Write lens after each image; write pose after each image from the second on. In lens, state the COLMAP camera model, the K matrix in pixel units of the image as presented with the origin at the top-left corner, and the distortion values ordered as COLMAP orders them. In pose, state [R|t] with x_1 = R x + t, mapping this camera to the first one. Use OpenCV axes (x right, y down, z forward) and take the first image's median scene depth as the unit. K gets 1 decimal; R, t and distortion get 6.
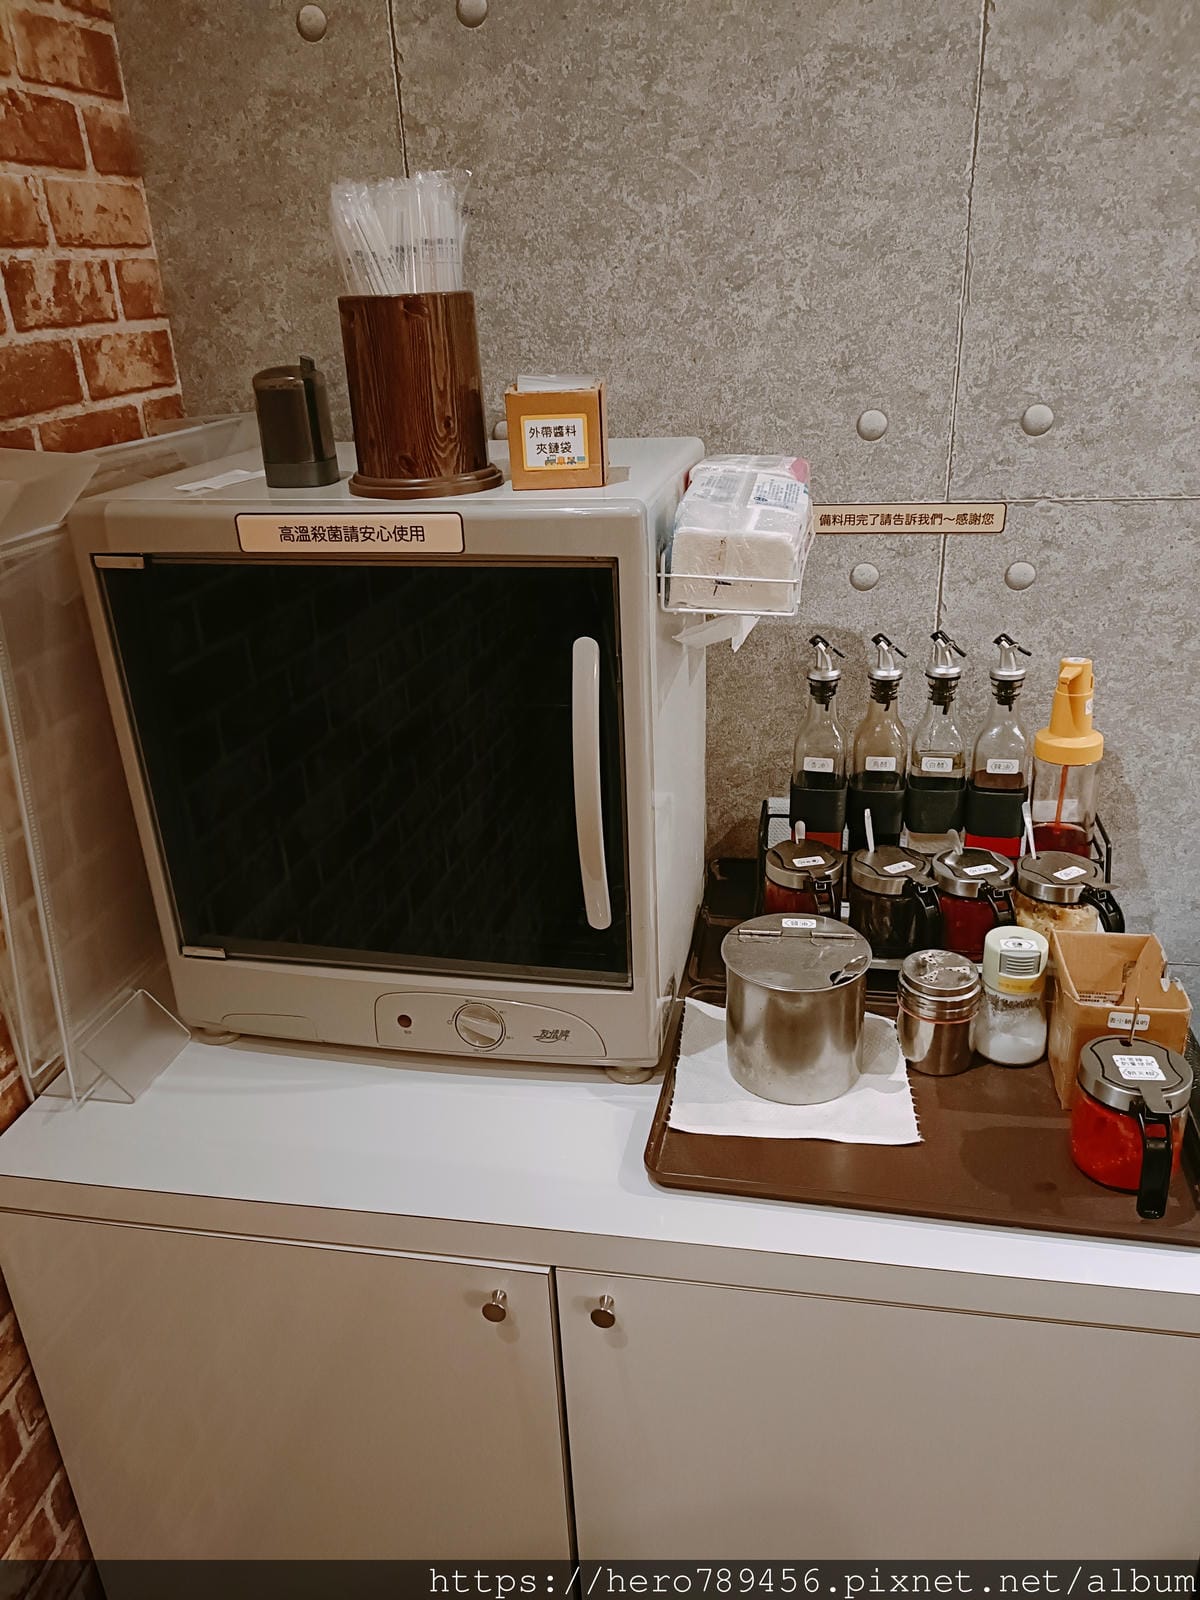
lens RADIAL K [[1200.8, 0, 594.2], [0, 1200.8, 800.7], [0, 0, 1]] dist [0.041318, -0.051145]
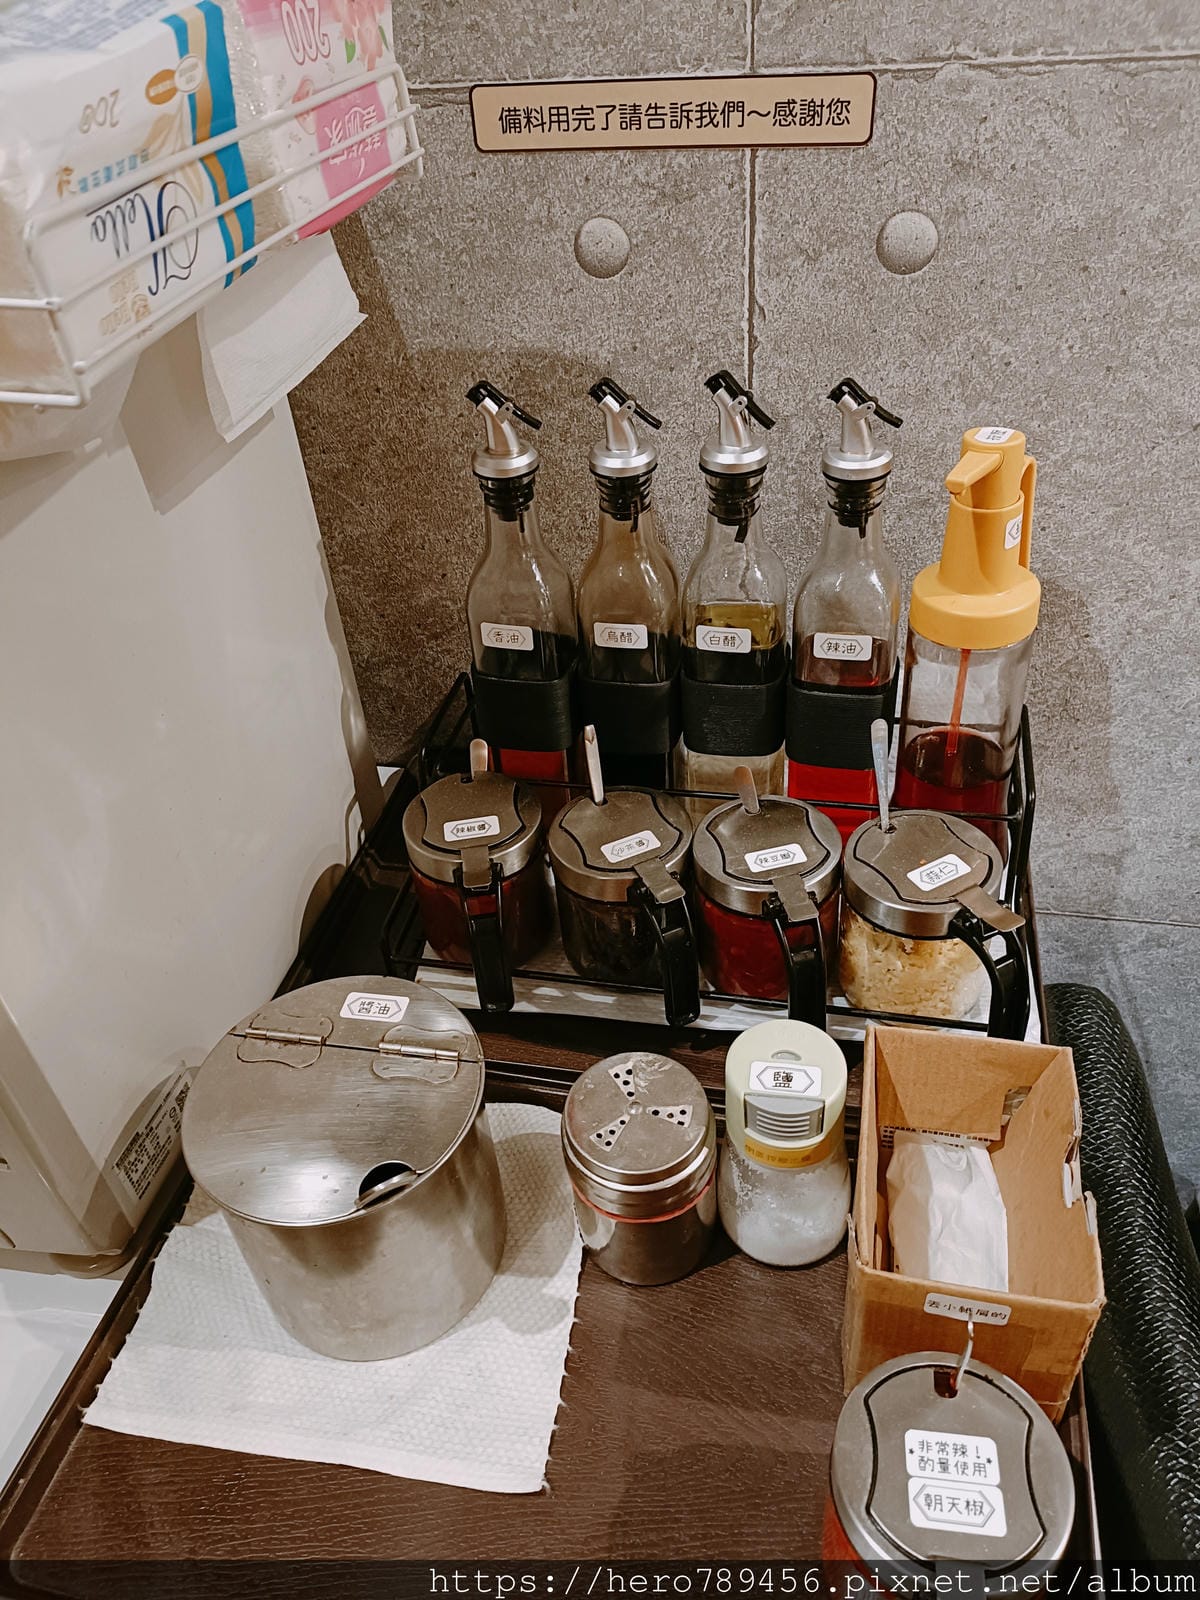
lens RADIAL K [[1200.8, 0, 609.2], [0, 1200.8, 815.9], [0, 0, 1]] dist [0.041318, -0.051145]
pose [[0.999601, -0.003114, -0.028083, 0.249183], [0.010779, 0.960765, 0.277156, -0.102144], [0.026118, -0.277348, 0.960415, 0.471159]]
